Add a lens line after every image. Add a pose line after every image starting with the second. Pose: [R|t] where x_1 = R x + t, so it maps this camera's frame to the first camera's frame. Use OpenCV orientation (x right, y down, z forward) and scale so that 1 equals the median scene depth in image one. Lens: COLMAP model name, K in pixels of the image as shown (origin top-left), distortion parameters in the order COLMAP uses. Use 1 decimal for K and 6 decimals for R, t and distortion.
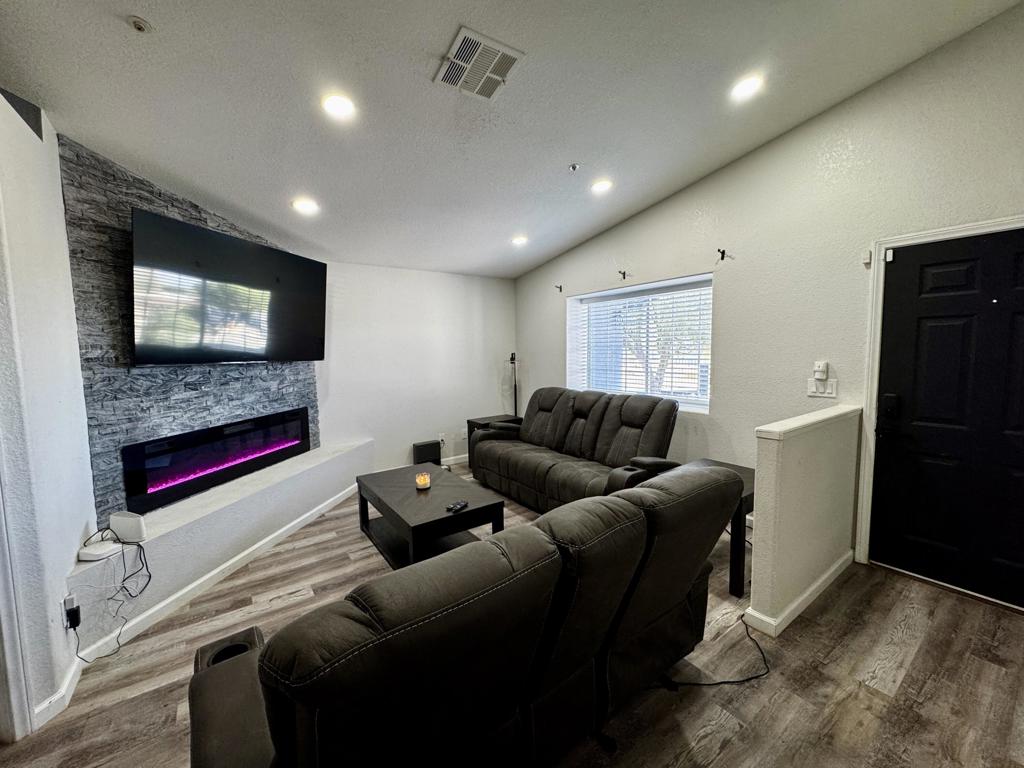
lens RADIAL K [[410.5, 0, 512.0], [0, 410.5, 384.0], [0, 0, 1]] dist [-0.000478, 0.000017]
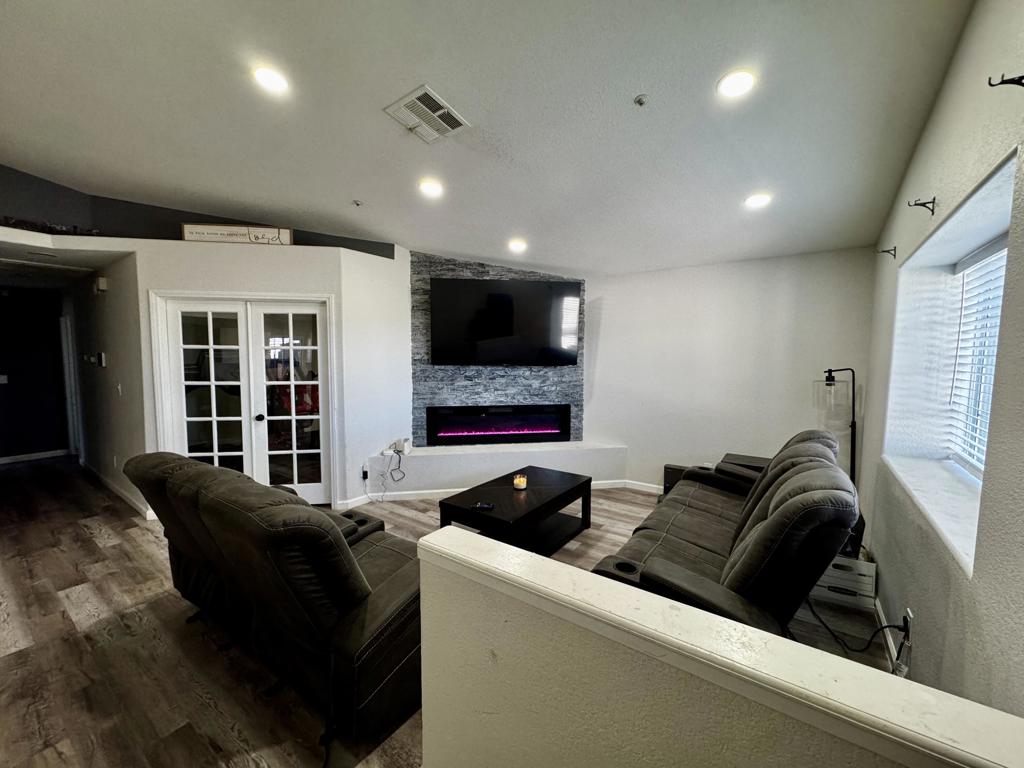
lens RADIAL K [[410.5, 0, 512.0], [0, 410.5, 384.0], [0, 0, 1]] dist [-0.000478, 0.000017]
pose [[0.321724, 0.089340, -0.942609, 0.877498], [-0.091767, 0.993794, 0.062870, -0.097515], [0.942376, 0.066274, 0.327926, 0.692568]]
